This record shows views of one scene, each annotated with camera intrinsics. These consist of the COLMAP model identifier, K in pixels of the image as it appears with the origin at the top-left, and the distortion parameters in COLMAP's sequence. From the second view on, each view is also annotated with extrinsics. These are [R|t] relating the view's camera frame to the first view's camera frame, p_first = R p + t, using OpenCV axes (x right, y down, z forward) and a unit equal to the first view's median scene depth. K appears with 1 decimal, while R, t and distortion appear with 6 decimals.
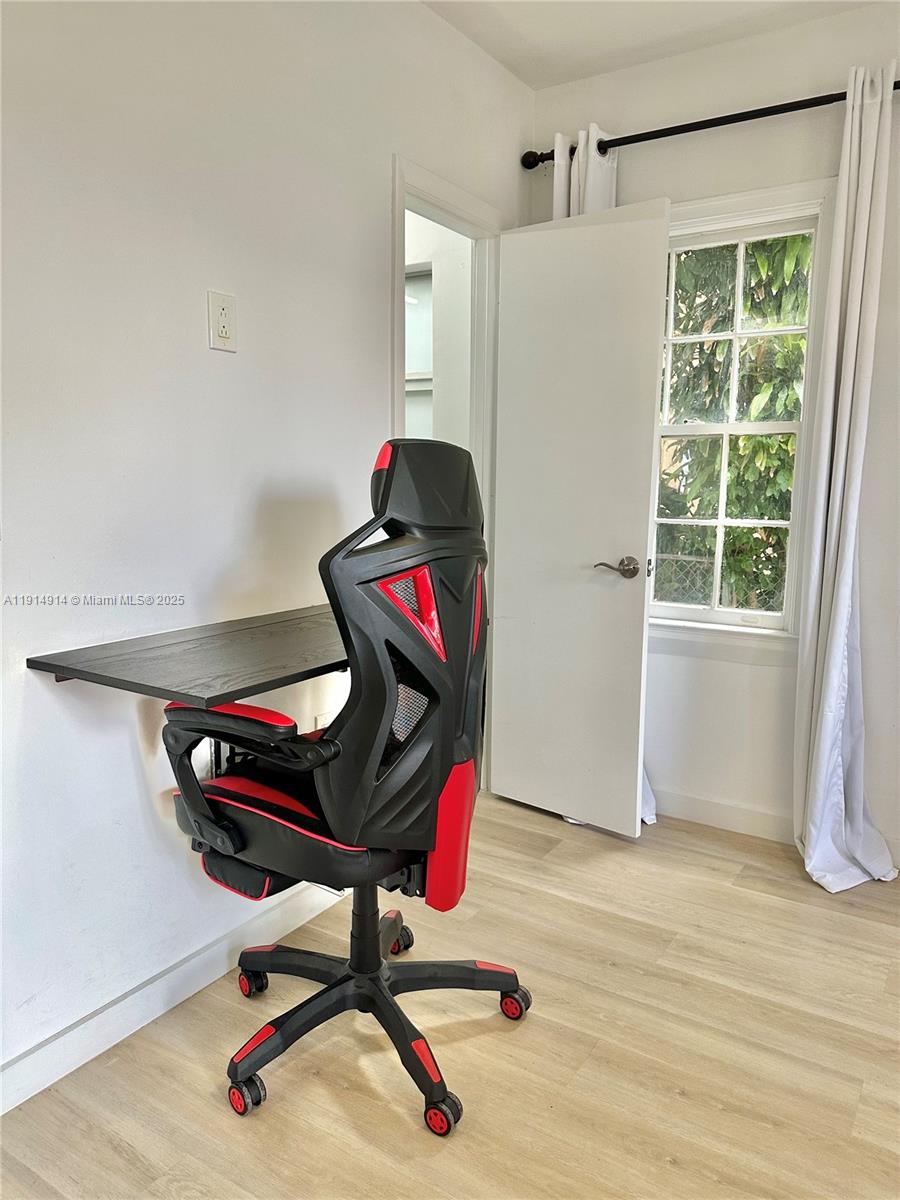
lens RADIAL K [[860.0, 0, 446.8], [0, 860.0, 600.0], [0, 0, 1]] dist [0.022366, -0.001025]
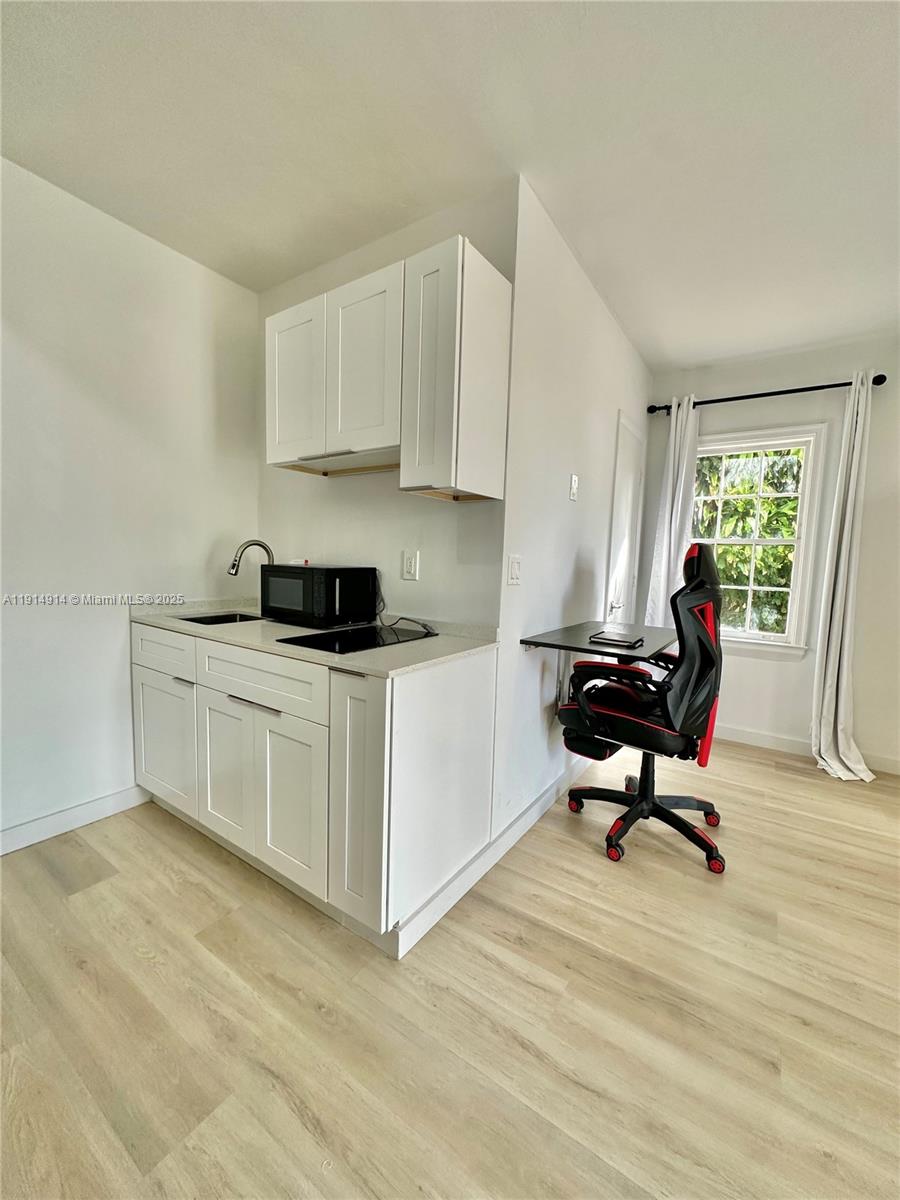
lens RADIAL K [[479.9, 0, 450.6], [0, 479.9, 600.9], [0, 0, 1]] dist [-0.003080, 0.000338]
pose [[0.999338, 0.026504, -0.024931, -0.492904], [-0.027983, 0.997746, -0.060998, 0.037691], [0.023258, 0.061655, 0.997827, -0.165955]]
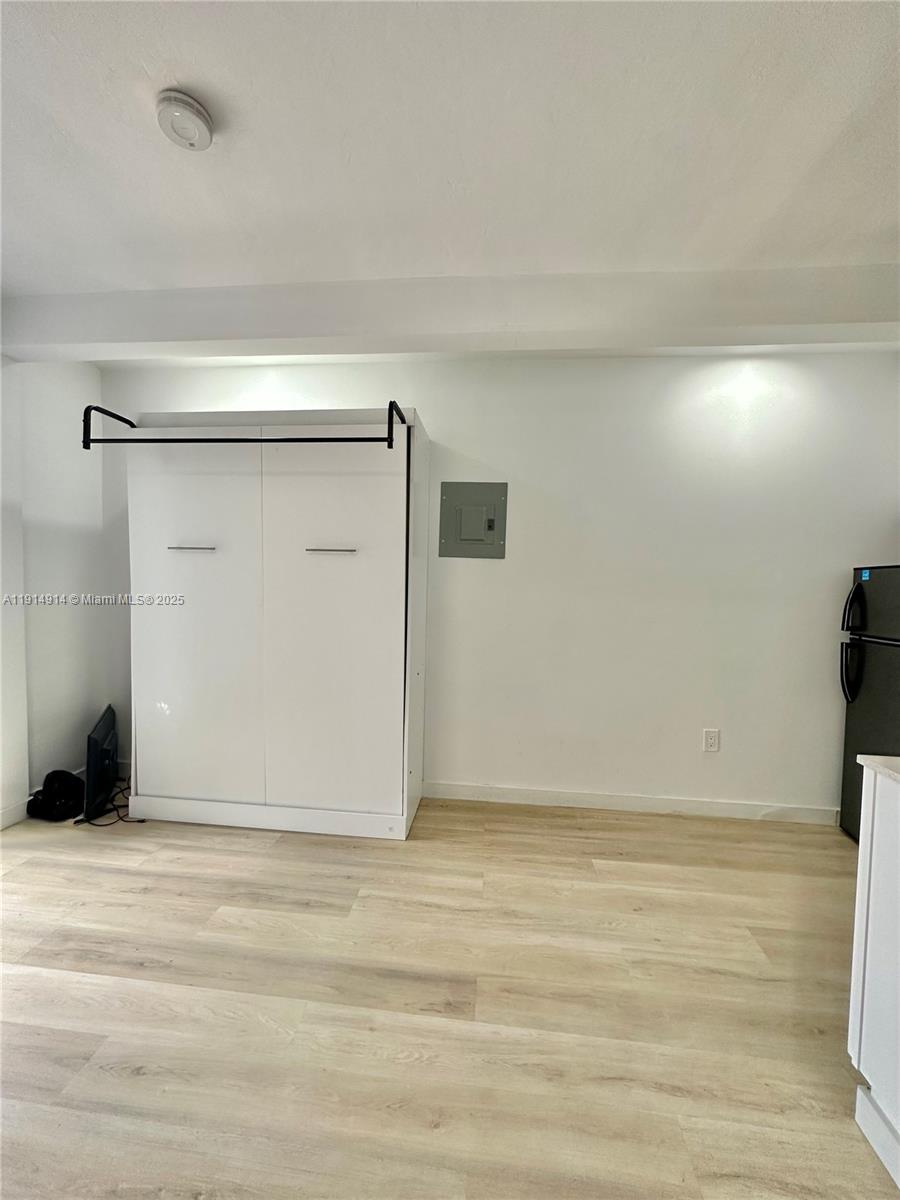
lens RADIAL K [[479.9, 0, 450.6], [0, 479.9, 600.9], [0, 0, 1]] dist [-0.003080, 0.000338]
pose [[-0.893008, -0.014451, -0.449809, 0.115743], [-0.099059, 0.981284, 0.165136, -0.134882], [0.439004, 0.192025, -0.877726, 0.711136]]
